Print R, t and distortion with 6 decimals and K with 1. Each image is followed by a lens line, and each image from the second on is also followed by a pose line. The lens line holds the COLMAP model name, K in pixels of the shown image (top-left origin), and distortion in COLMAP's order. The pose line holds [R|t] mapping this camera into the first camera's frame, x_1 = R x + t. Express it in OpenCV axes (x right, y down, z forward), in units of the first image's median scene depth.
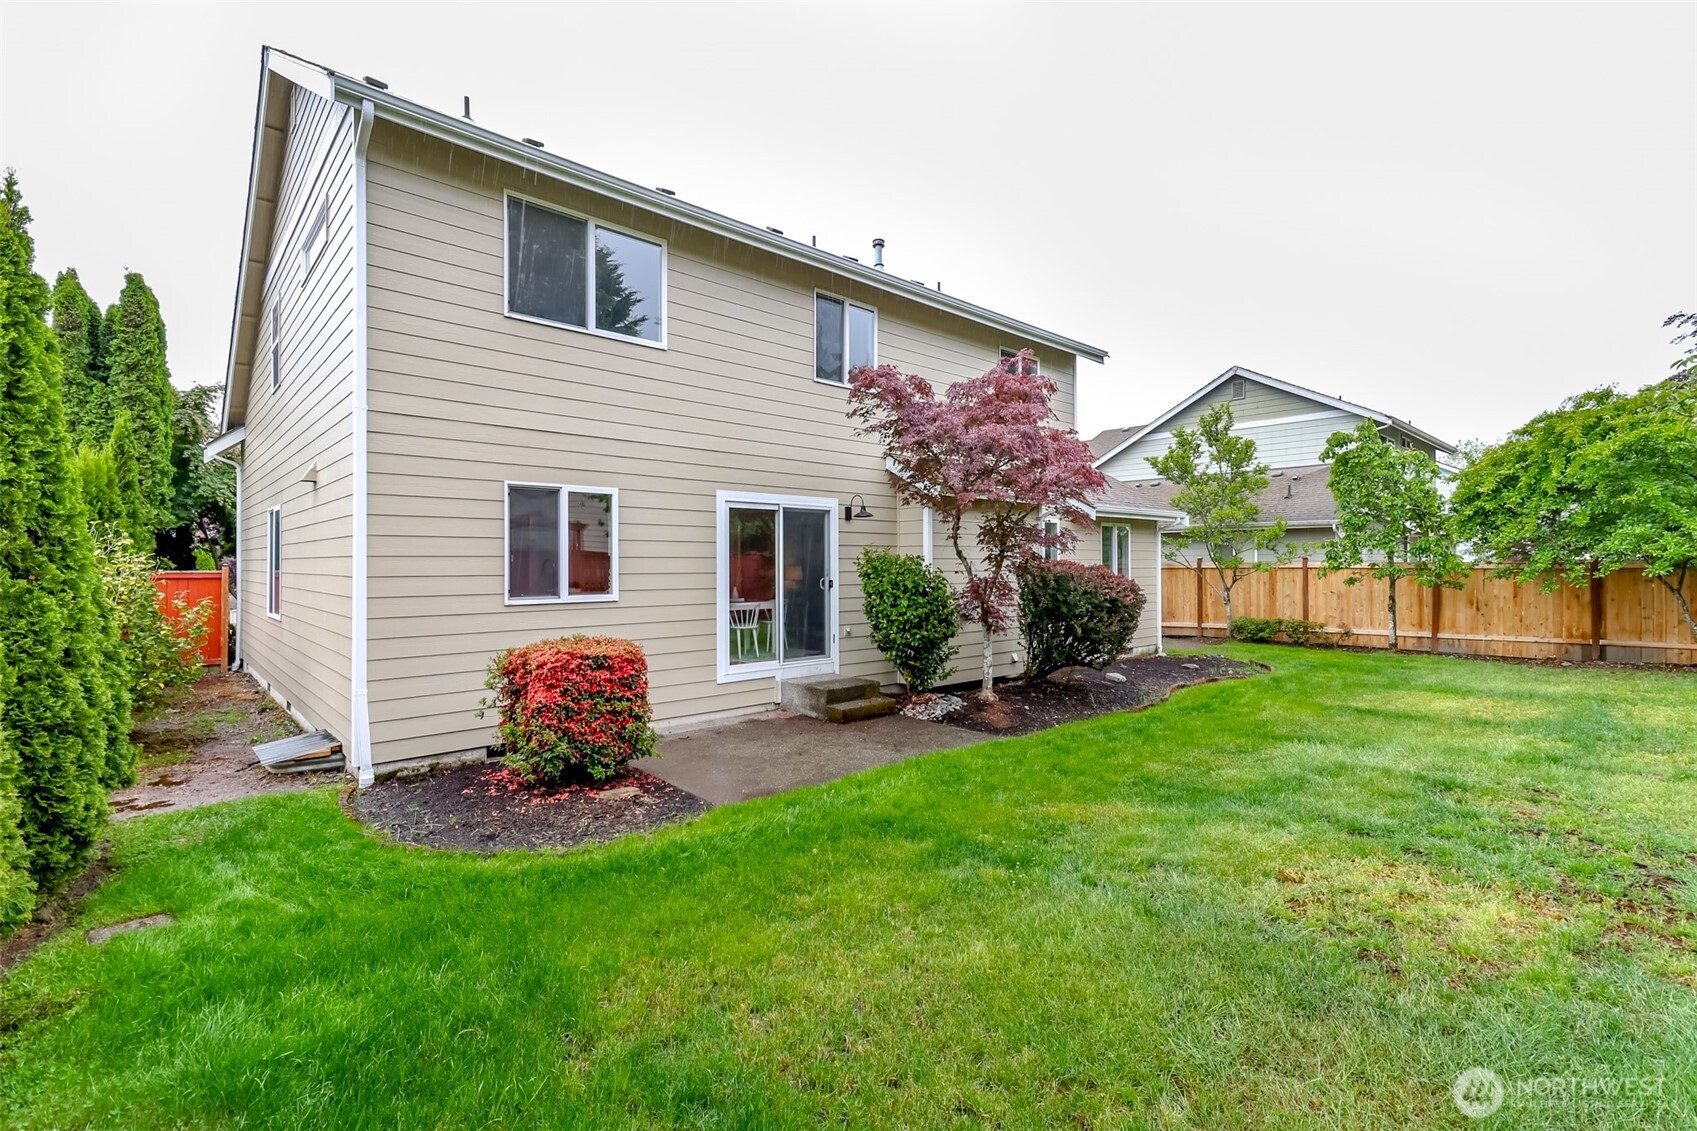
lens RADIAL K [[775.0, 0, 855.0], [0, 775.0, 562.5], [0, 0, 1]] dist [0.016494, -0.000112]
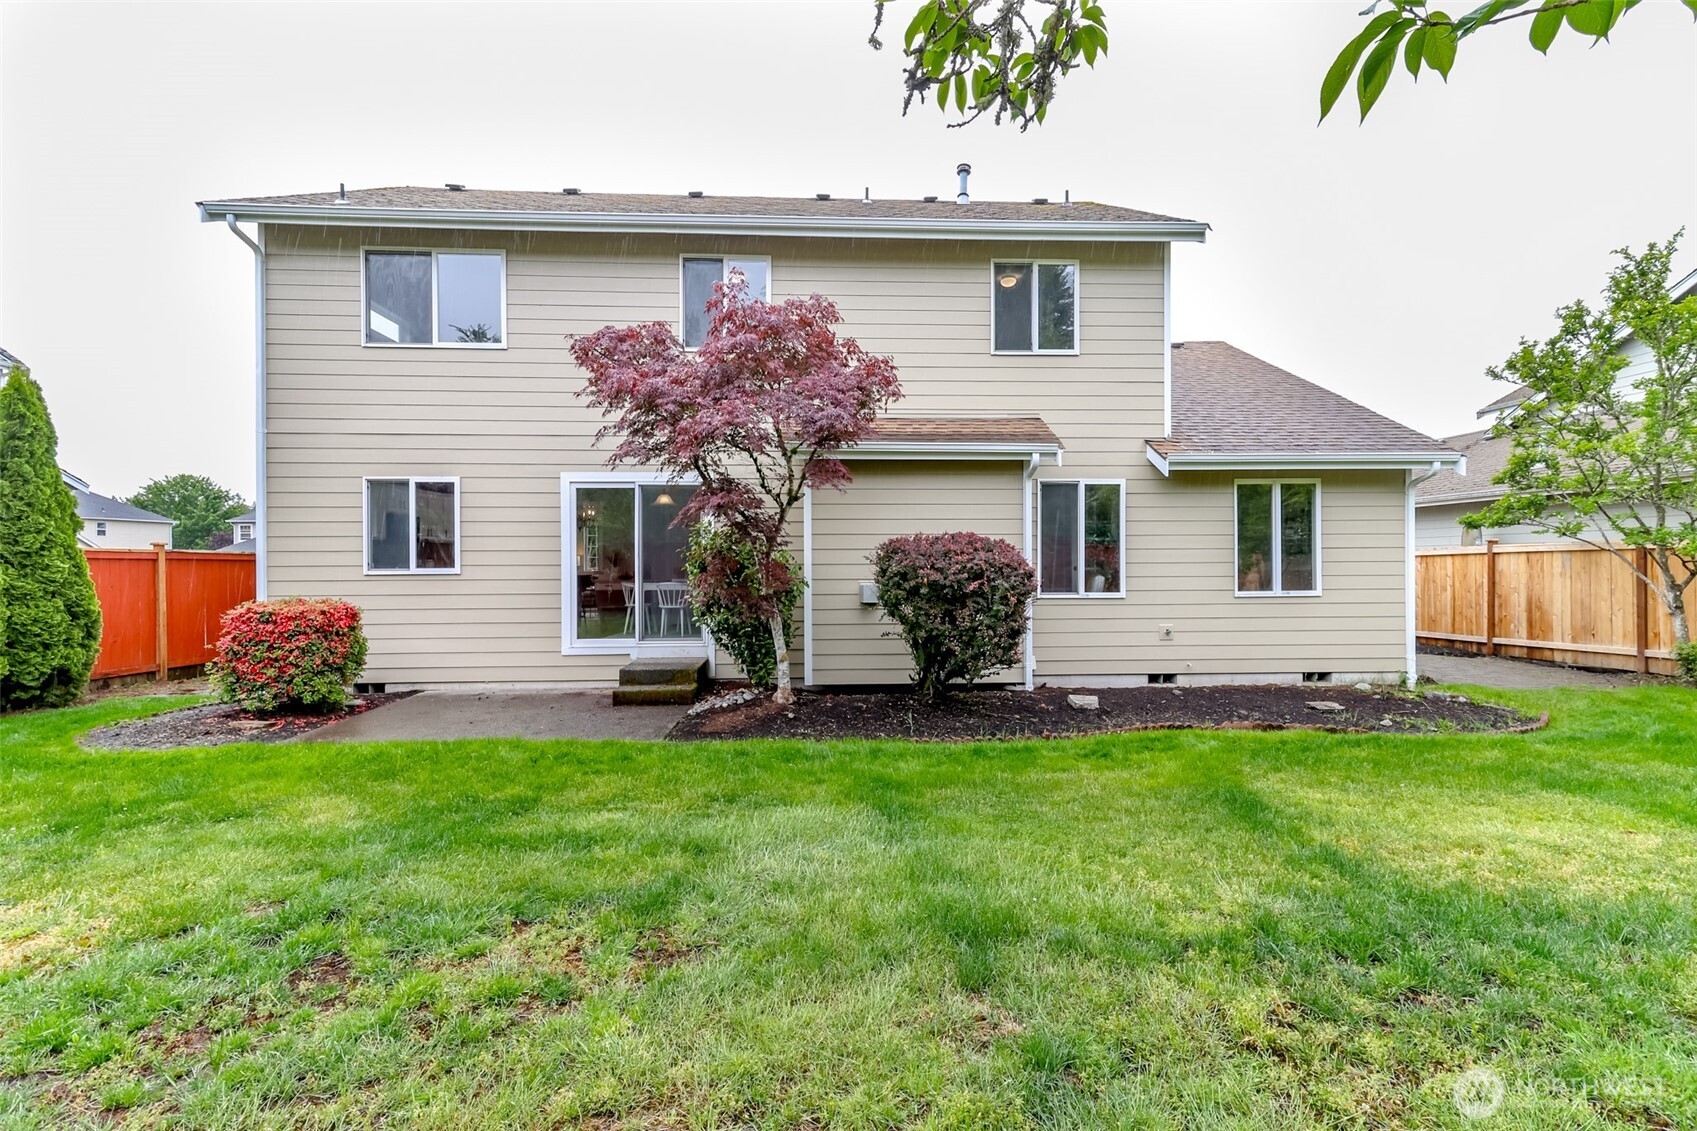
lens RADIAL K [[775.0, 0, 850.9], [0, 775.0, 566.7], [0, 0, 1]] dist [0.016494, -0.000112]
pose [[0.765753, 0.000994, -0.643134, 0.805365], [0.003514, 0.999977, 0.005730, 0.030653], [0.643125, -0.006648, 0.765732, 0.442983]]
